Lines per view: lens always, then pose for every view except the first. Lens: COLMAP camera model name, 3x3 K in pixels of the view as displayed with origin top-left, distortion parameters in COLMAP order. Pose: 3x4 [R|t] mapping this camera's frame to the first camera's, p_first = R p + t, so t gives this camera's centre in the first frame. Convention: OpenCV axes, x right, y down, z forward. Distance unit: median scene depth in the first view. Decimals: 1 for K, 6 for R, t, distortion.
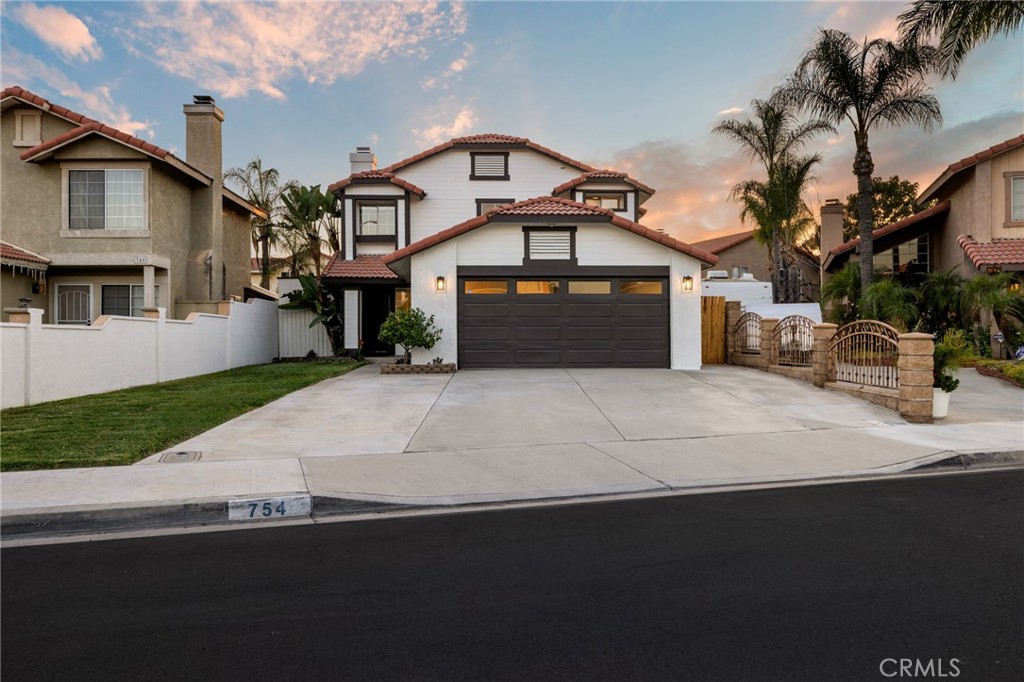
lens RADIAL K [[775.4, 0, 512.0], [0, 775.4, 341.0], [0, 0, 1]] dist [-0.007087, 0.000279]
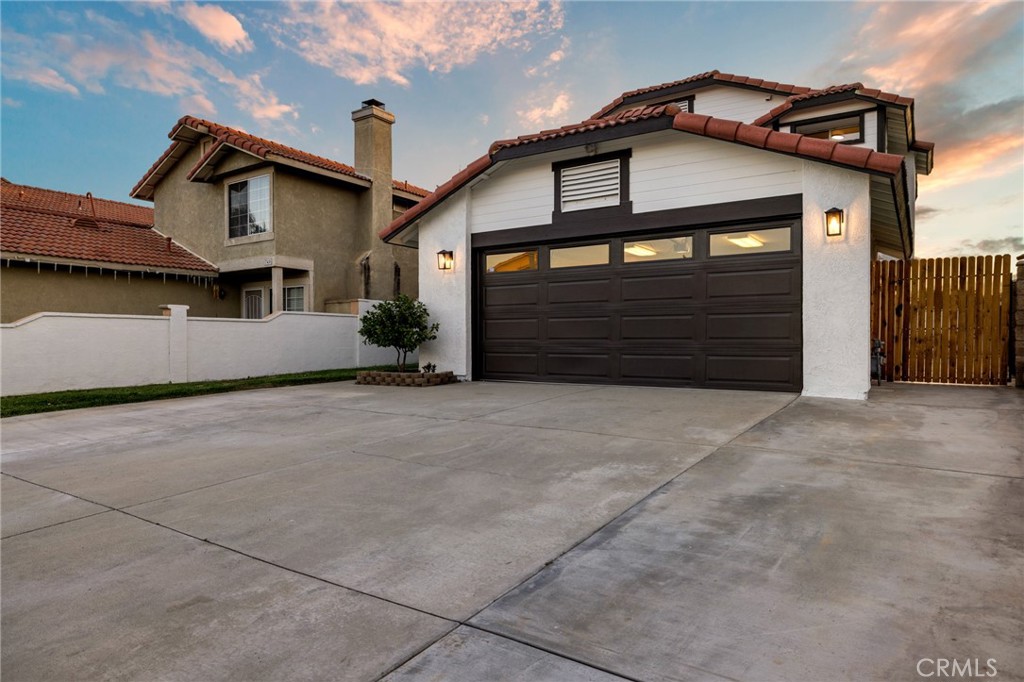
lens RADIAL K [[620.0, 0, 512.0], [0, 620.0, 341.0], [0, 0, 1]] dist [-0.005683, -0.000961]
pose [[0.814662, 0.000958, -0.579935, 0.250908], [-0.002229, 0.999996, -0.001479, 0.001201], [0.579931, 0.002498, 0.814662, 0.489953]]
